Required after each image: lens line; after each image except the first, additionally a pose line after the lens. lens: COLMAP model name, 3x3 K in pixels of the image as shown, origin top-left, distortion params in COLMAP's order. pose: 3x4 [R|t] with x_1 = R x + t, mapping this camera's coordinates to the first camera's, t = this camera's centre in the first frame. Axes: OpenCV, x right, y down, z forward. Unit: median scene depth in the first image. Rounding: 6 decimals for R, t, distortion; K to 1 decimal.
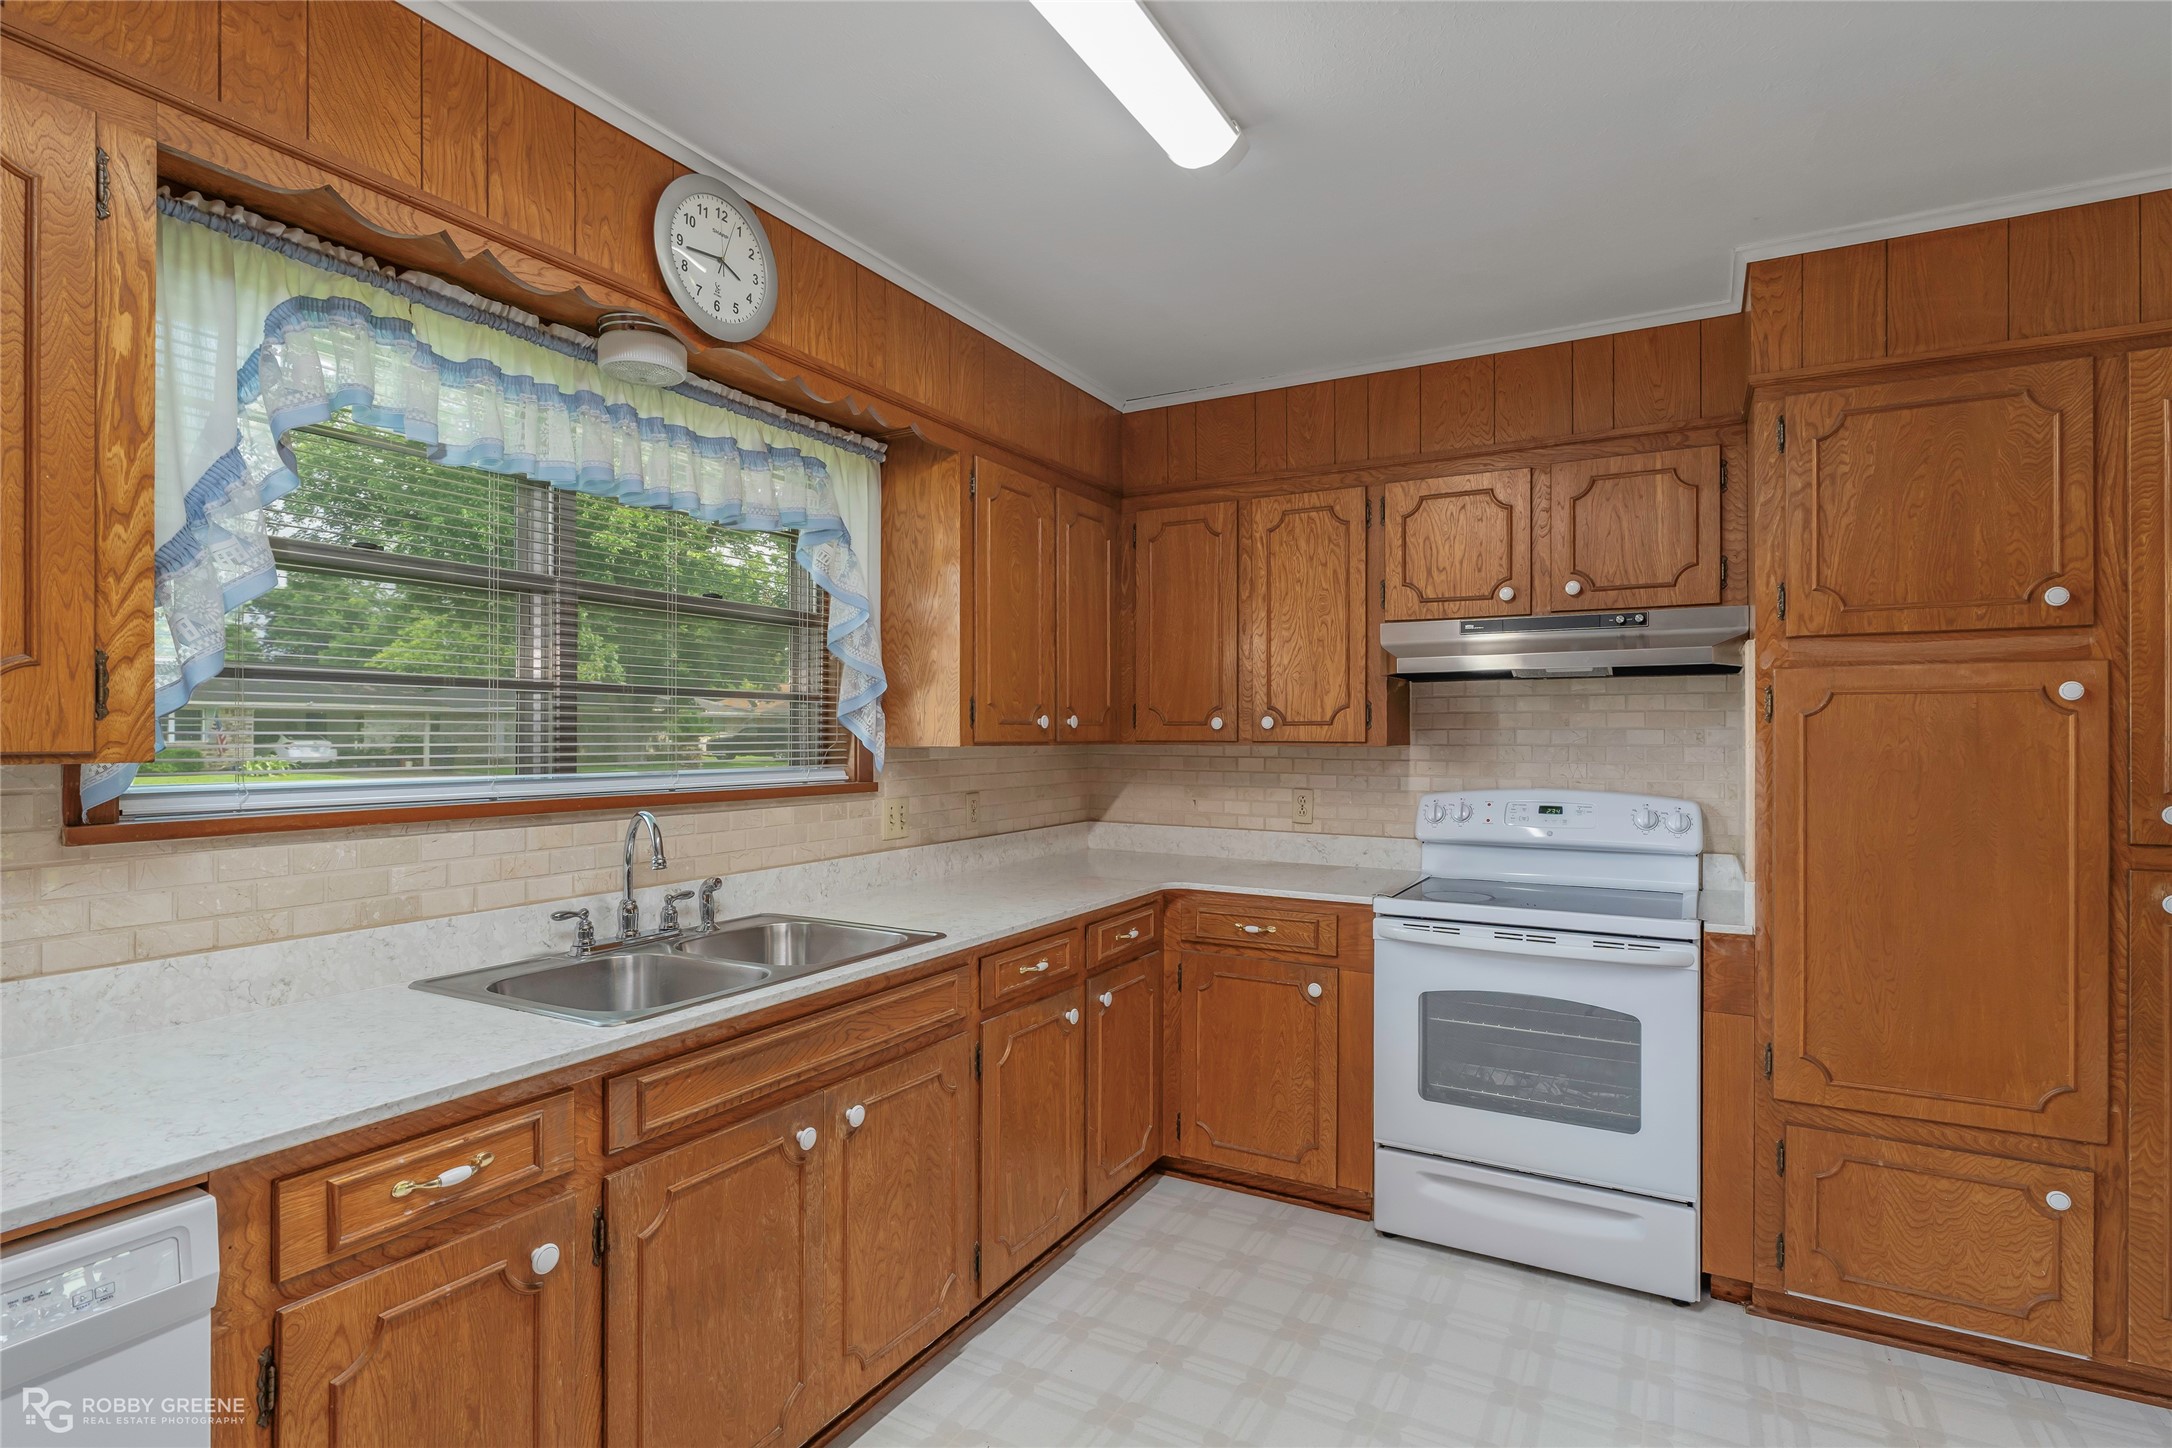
lens RADIAL K [[1082.6, 0, 1087.1], [0, 1082.6, 737.4], [0, 0, 1]] dist [-0.001349, 0.004397]
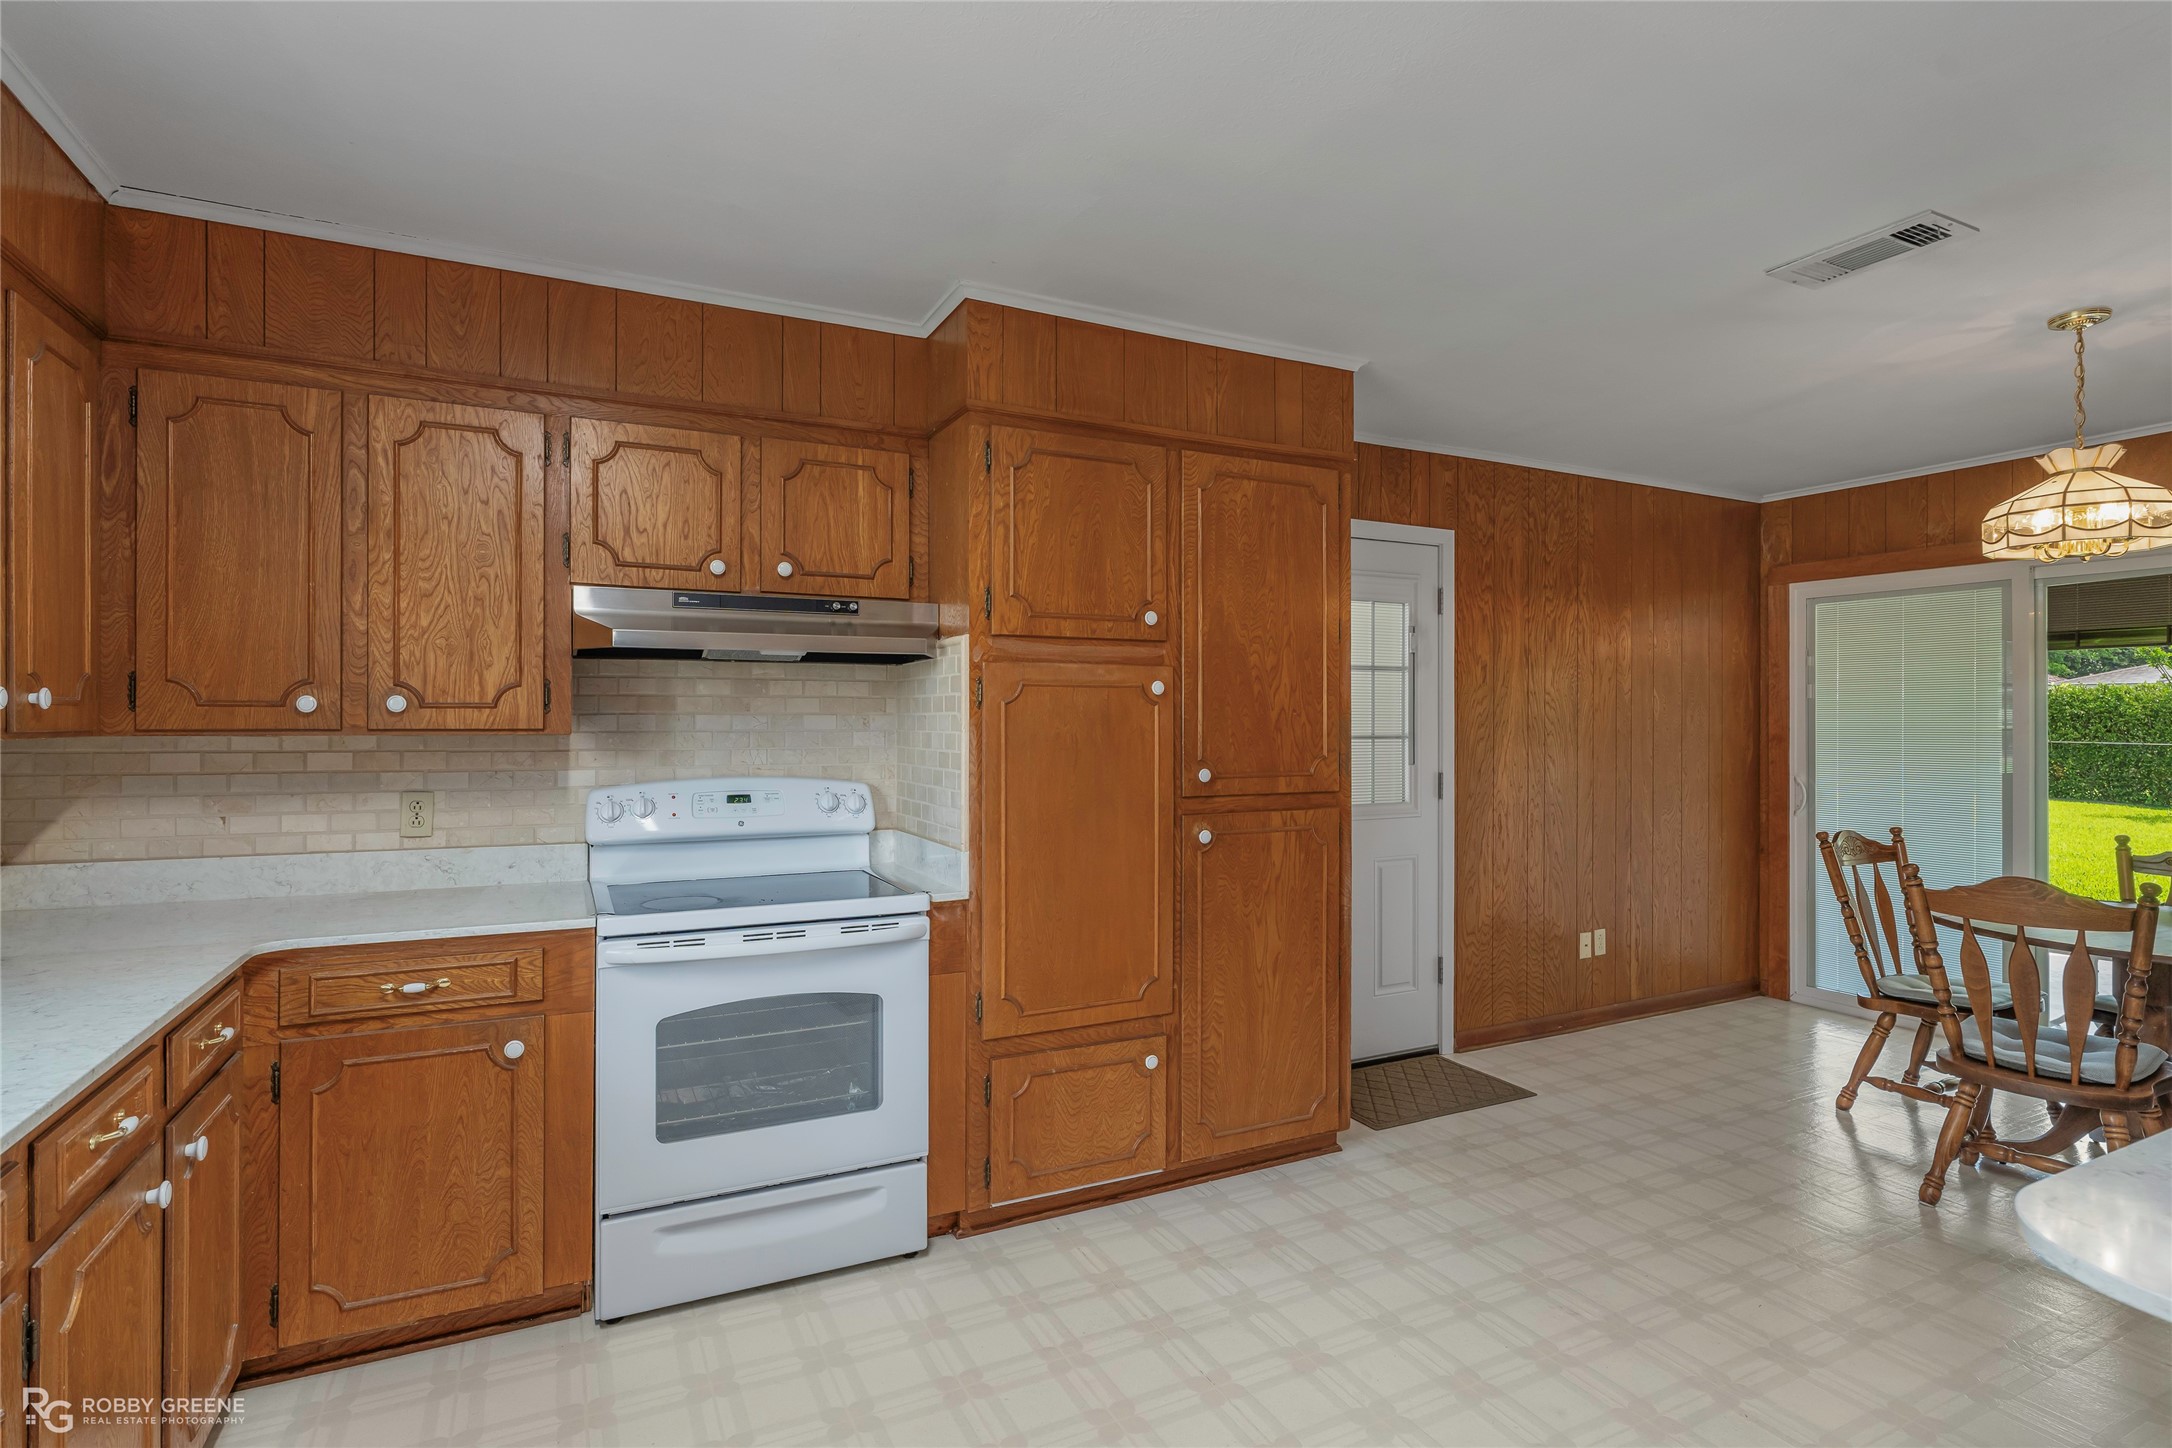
lens RADIAL K [[1082.6, 0, 1090.0], [0, 1082.6, 720.3], [0, 0, 1]] dist [-0.001349, 0.004397]
pose [[0.561043, -0.000716, 0.827786, -0.201721], [0.002683, 0.999996, -0.000953, -0.000590], [-0.827782, 0.002755, 0.561043, 0.223270]]
